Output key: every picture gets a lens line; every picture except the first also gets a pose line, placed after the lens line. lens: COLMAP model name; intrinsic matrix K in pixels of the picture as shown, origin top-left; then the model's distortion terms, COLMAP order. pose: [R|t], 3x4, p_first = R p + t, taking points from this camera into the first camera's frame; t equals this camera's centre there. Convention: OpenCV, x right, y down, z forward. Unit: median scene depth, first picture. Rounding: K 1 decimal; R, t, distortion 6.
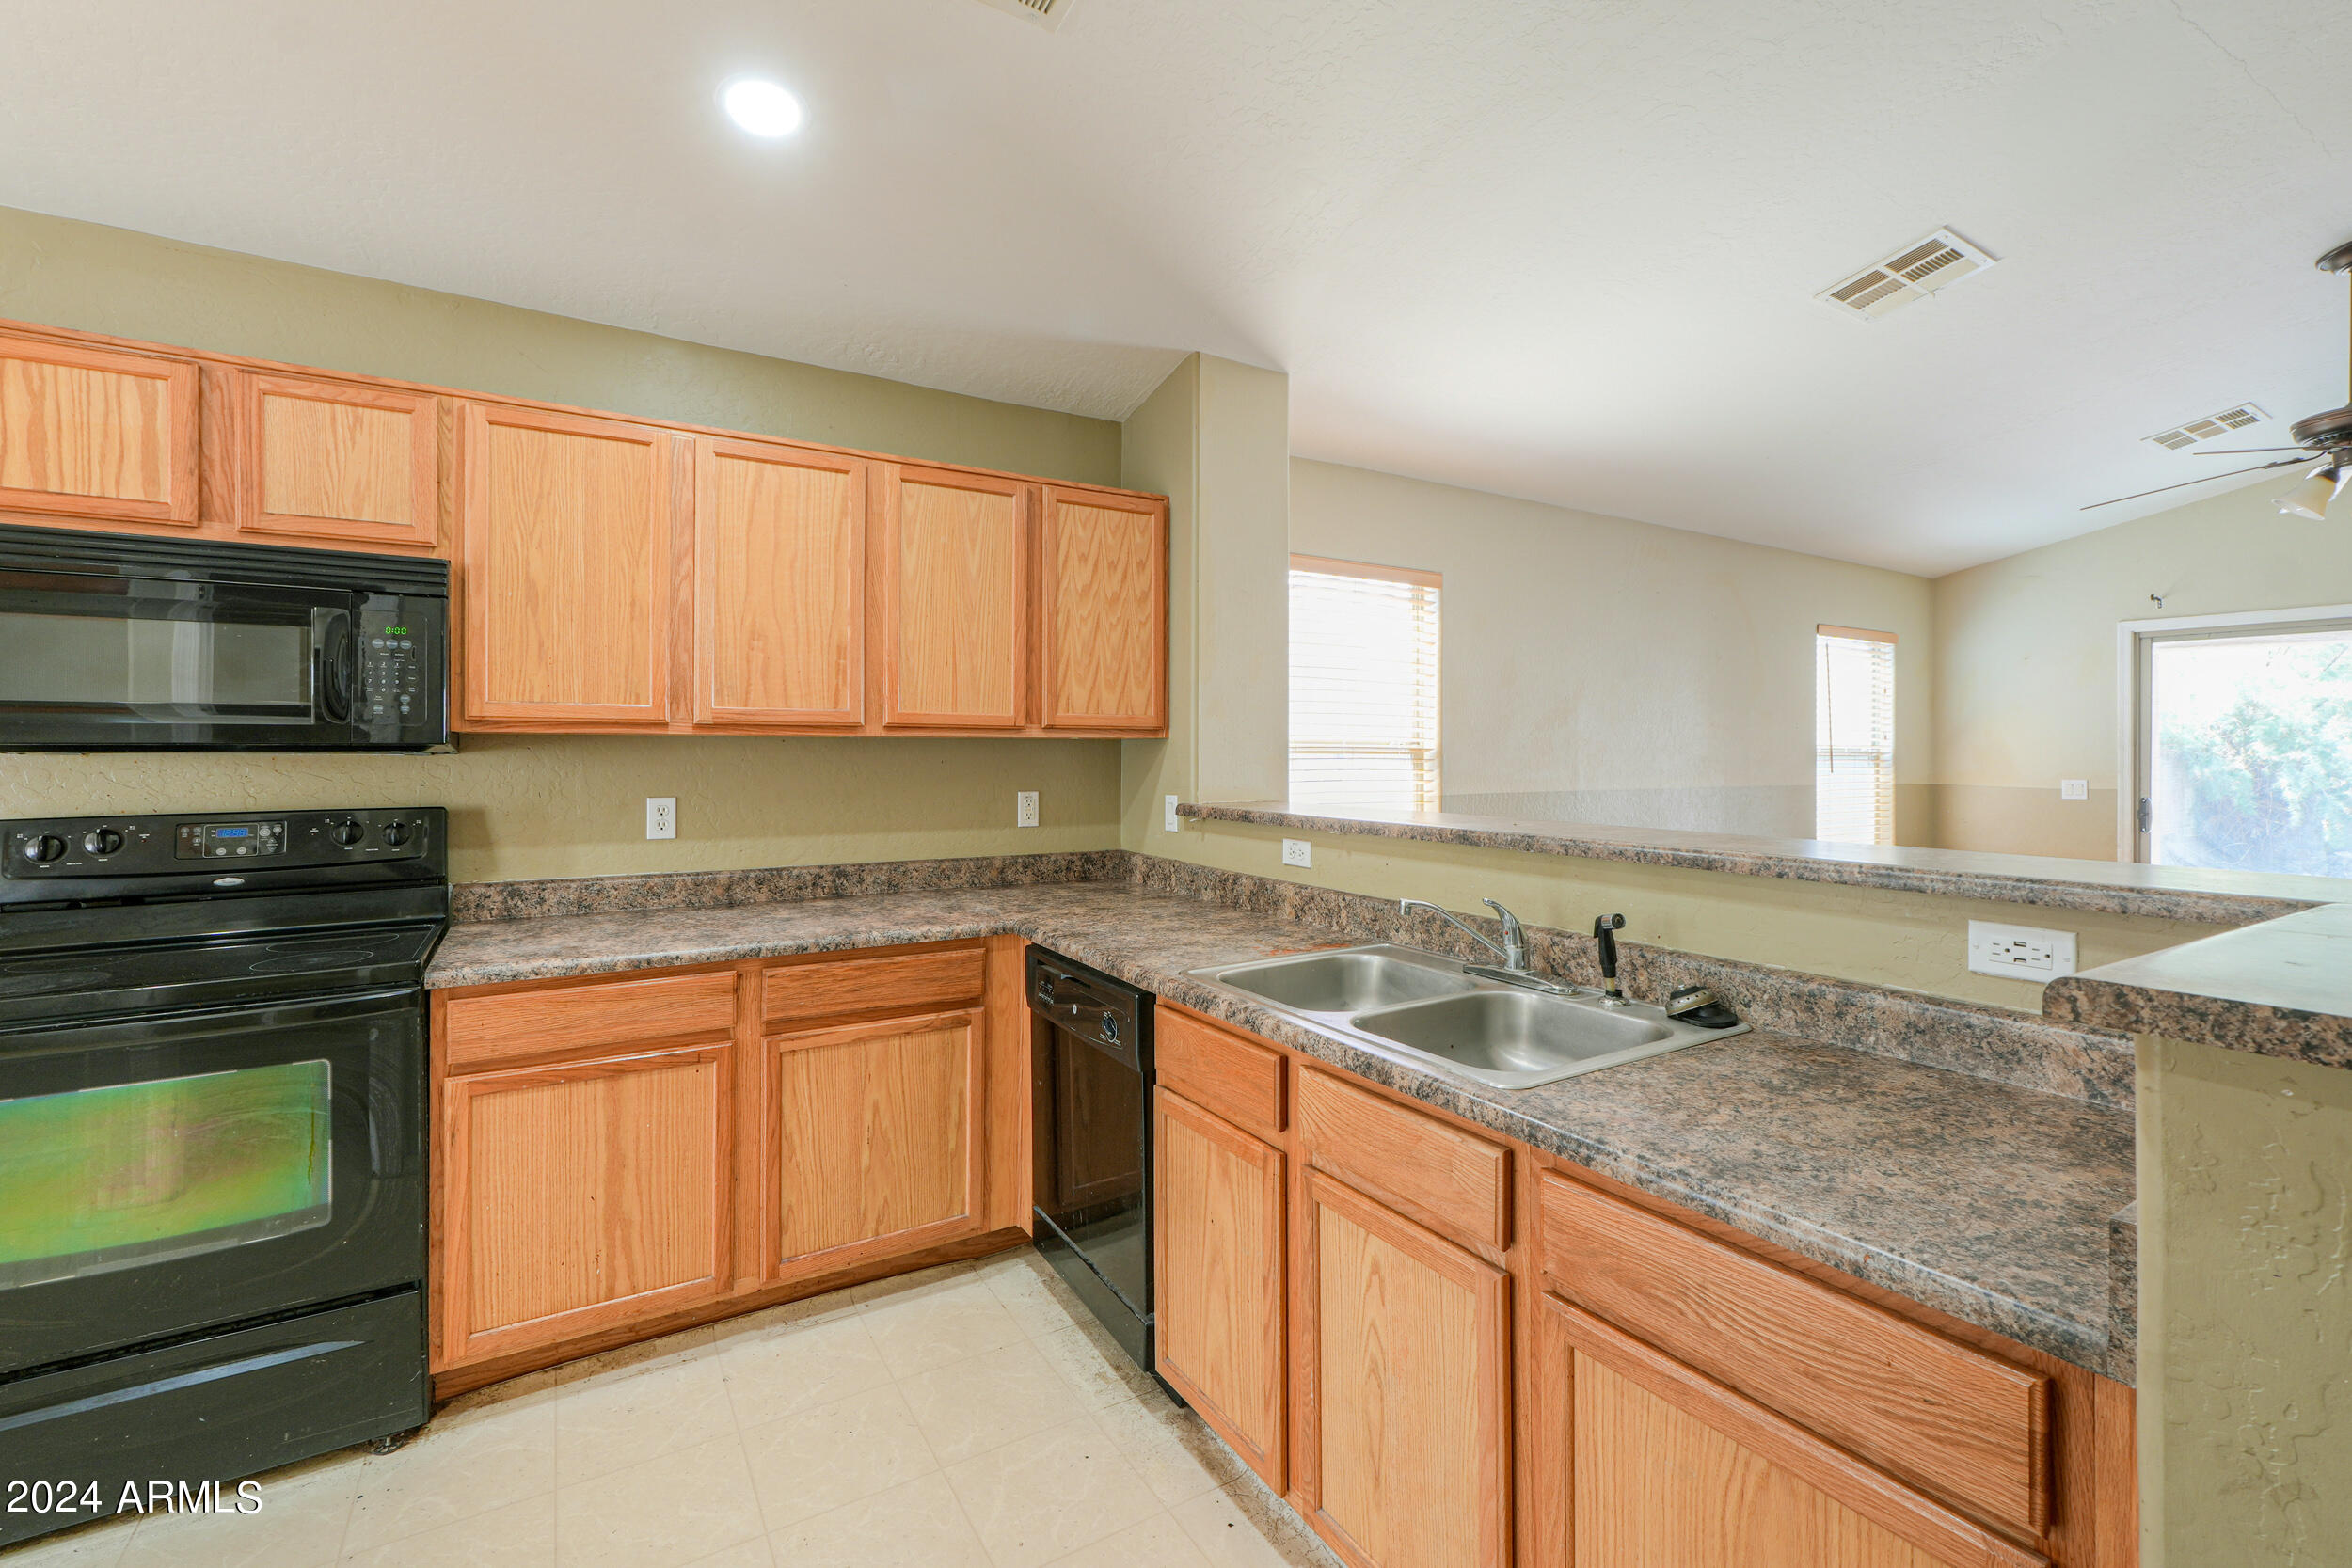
lens RADIAL K [[994.6, 0, 1188.9], [0, 994.6, 750.6], [0, 0, 1]] dist [-0.006100, 0.000403]
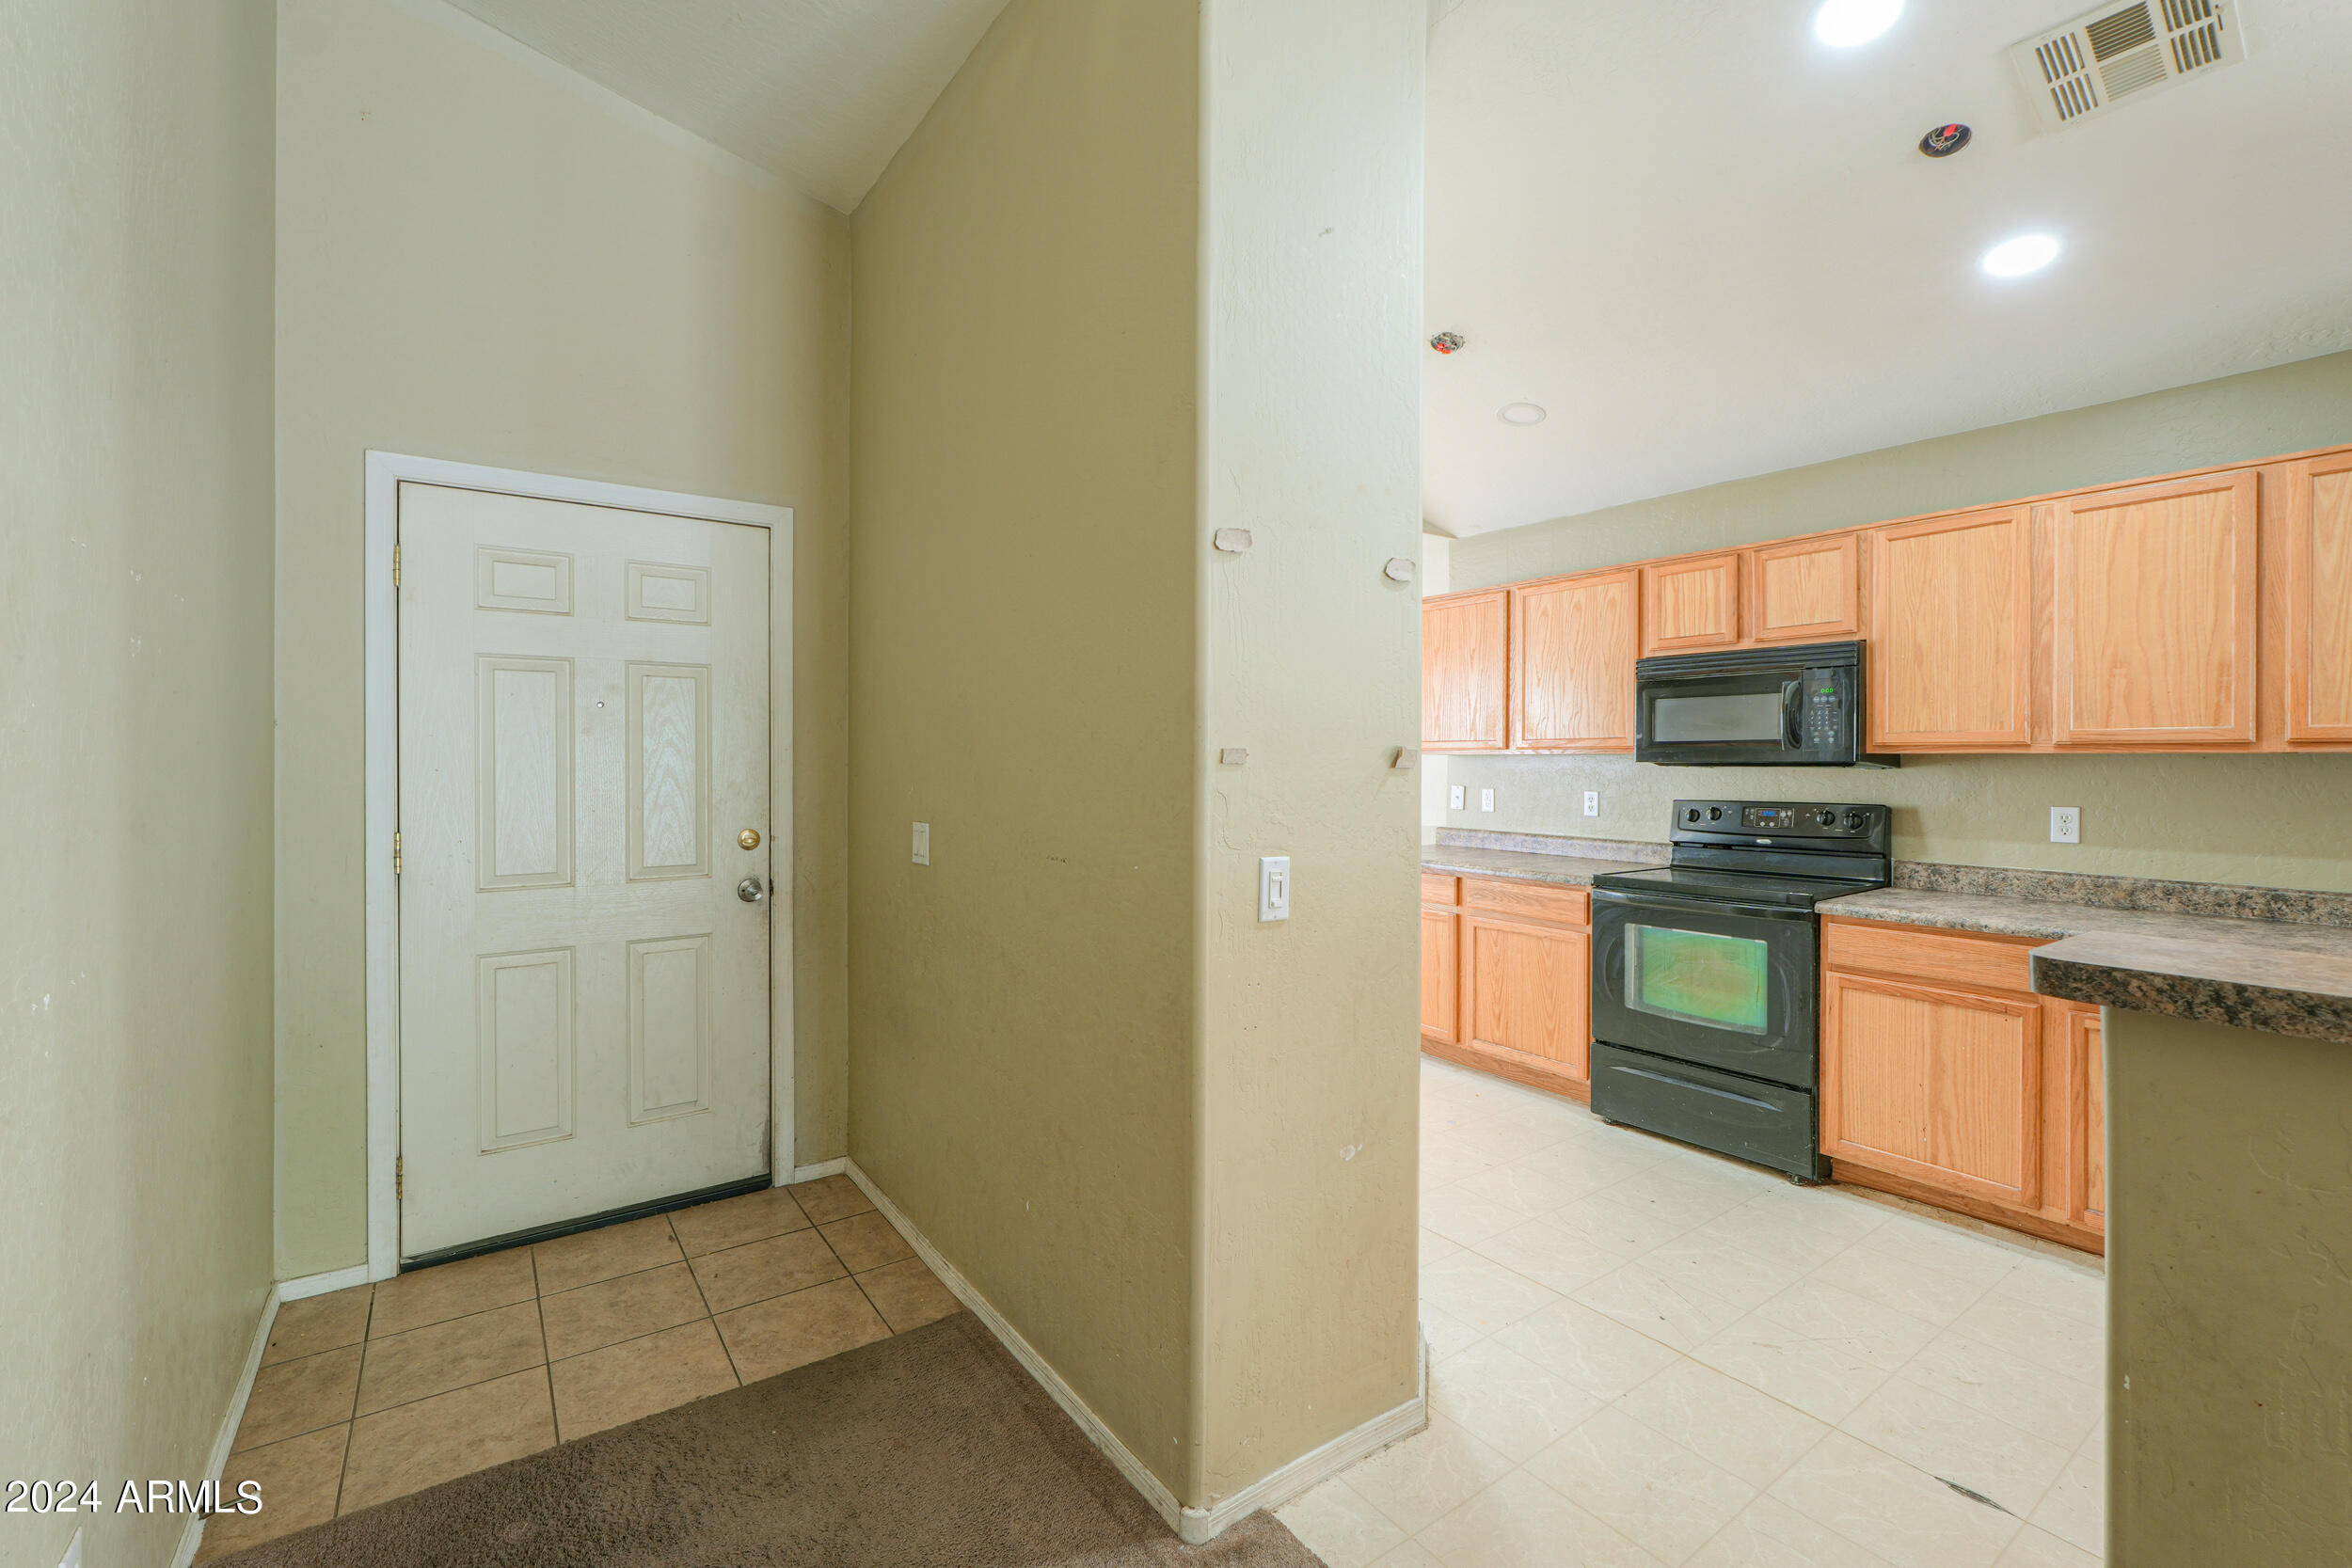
lens RADIAL K [[994.6, 0, 1154.3], [0, 994.6, 769.1], [0, 0, 1]] dist [-0.006100, 0.000403]
pose [[0.043490, 0.007916, -0.999022, 0.650661], [0.000823, 0.999968, 0.007959, -0.007921], [0.999054, -0.001169, 0.043482, -0.128281]]
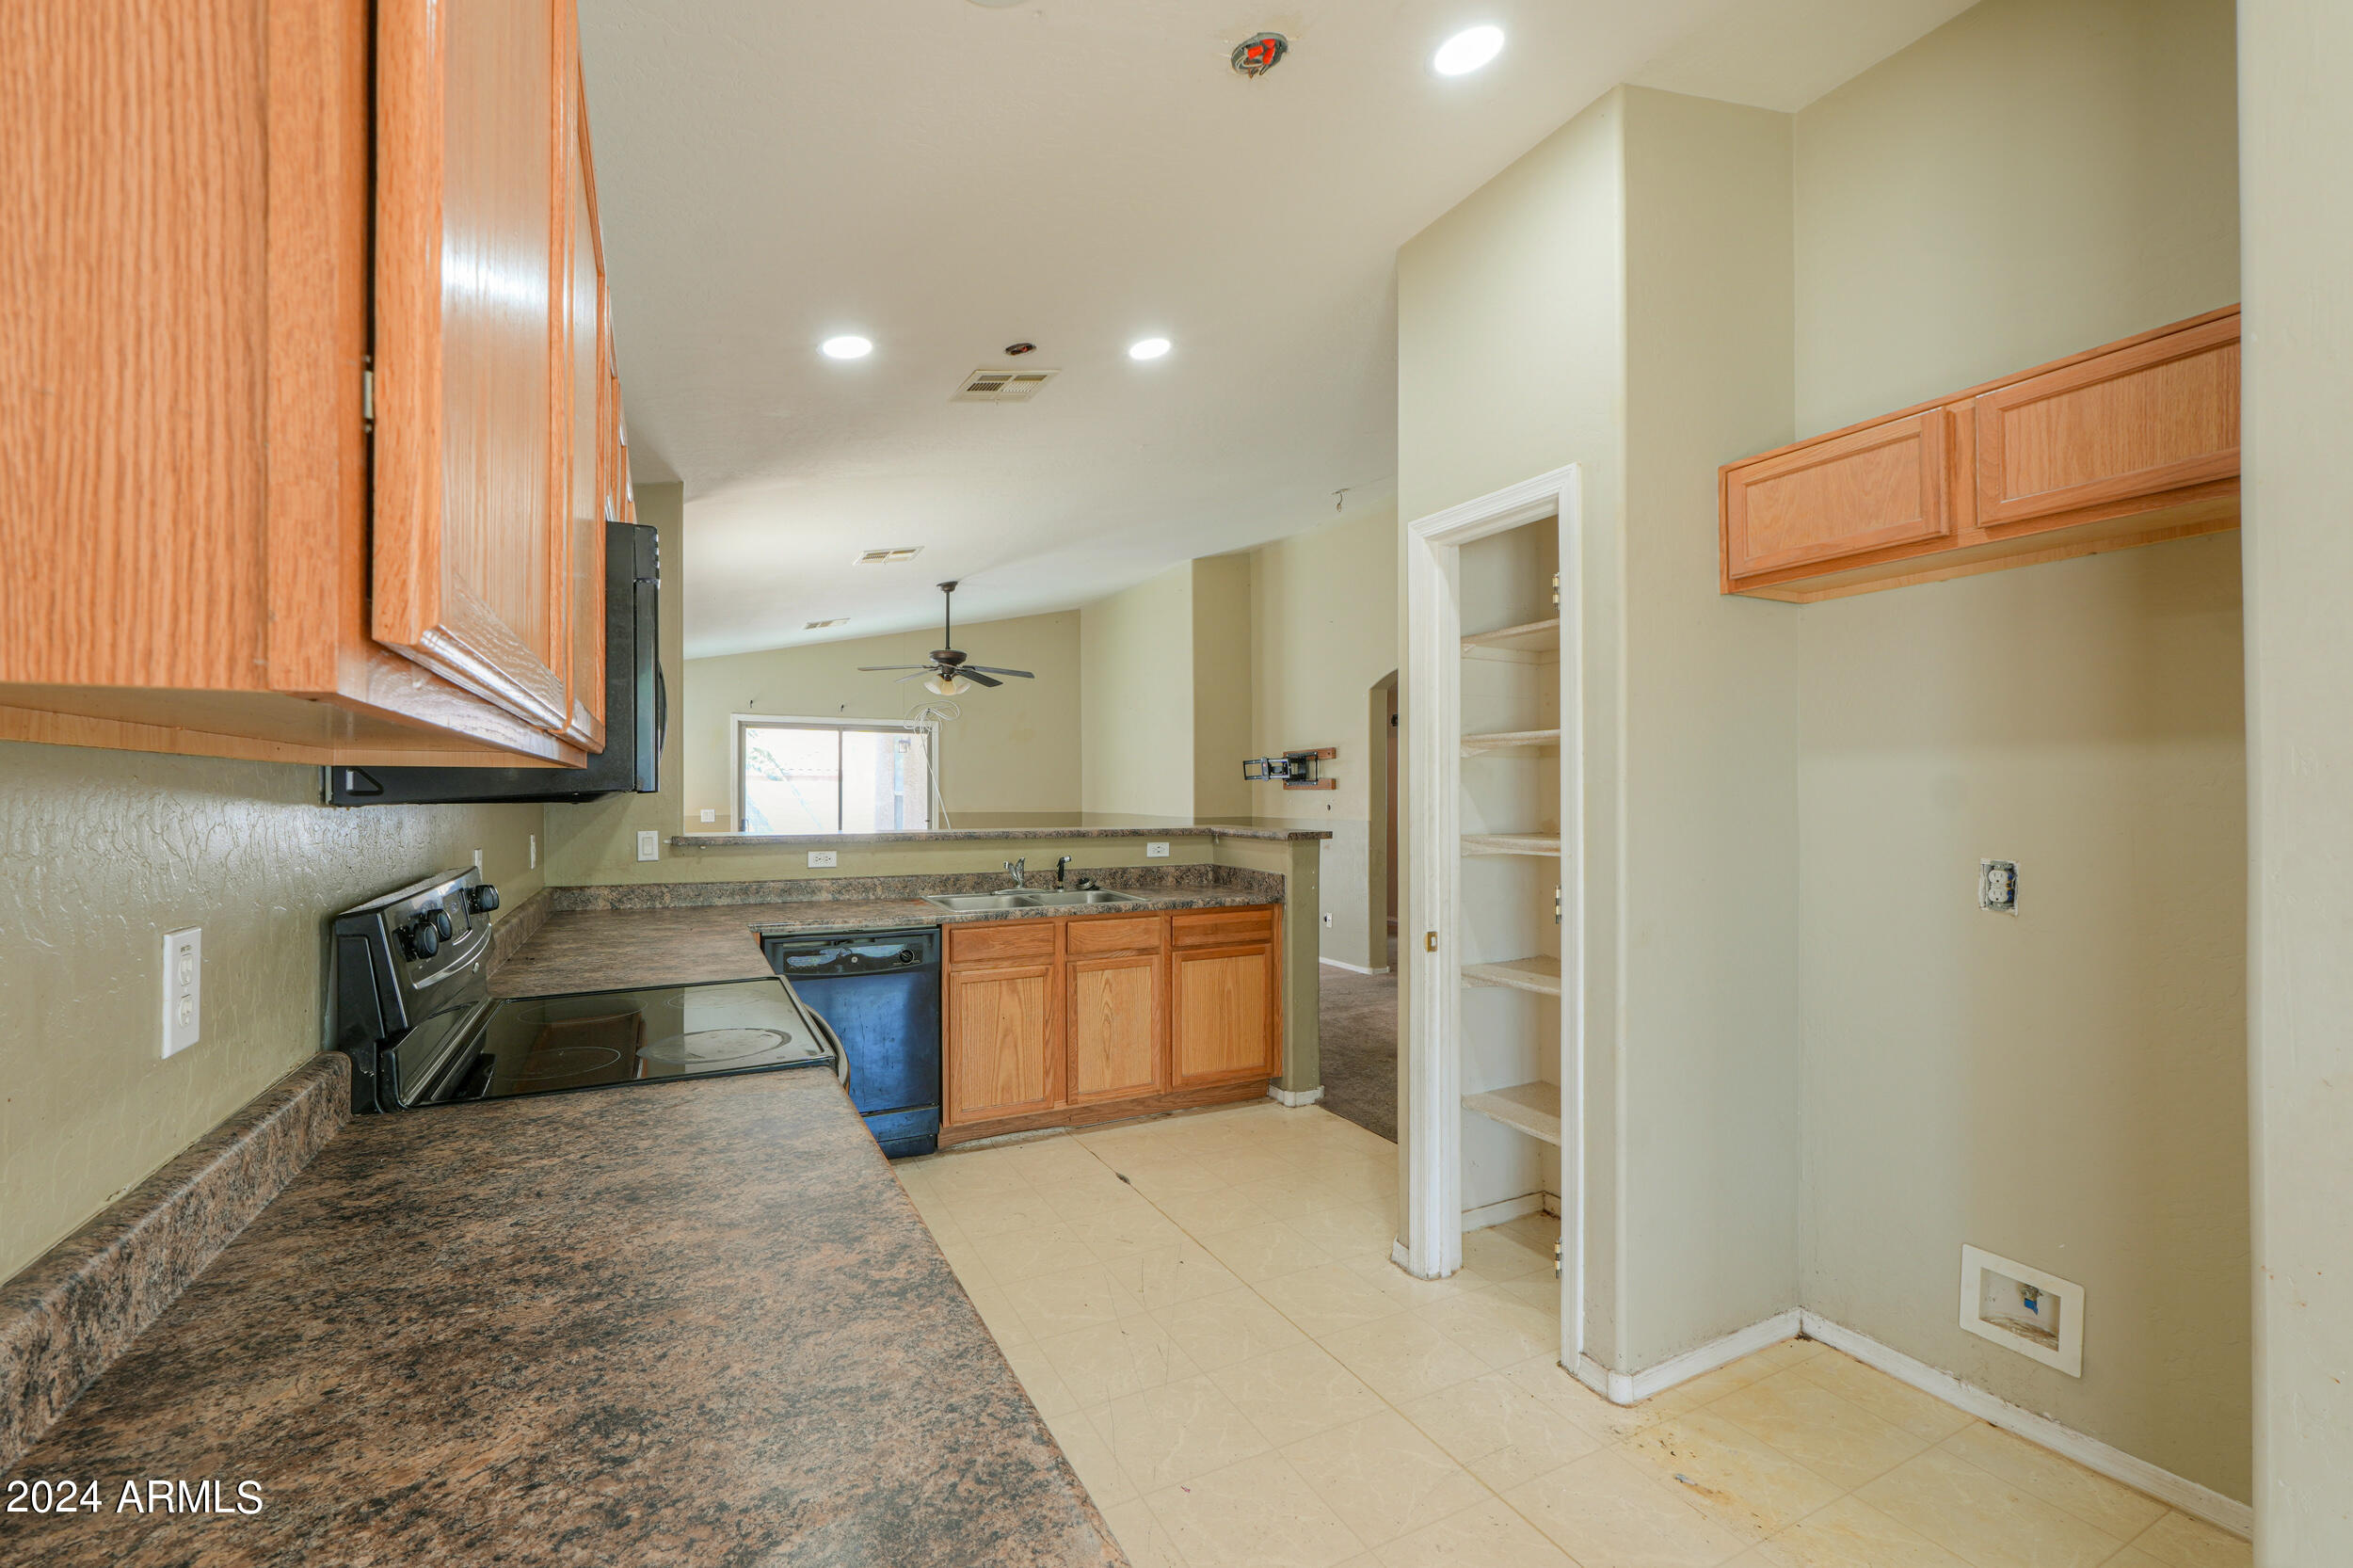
lens RADIAL K [[995.1, 0, 1148.0], [0, 995.1, 788.8], [0, 0, 1]] dist [-0.006100, 0.000403]
pose [[0.094832, 0.001388, 0.995492, -1.537543], [-0.001754, 0.999998, -0.001227, -0.008983], [-0.995492, -0.001630, 0.094834, 0.360944]]
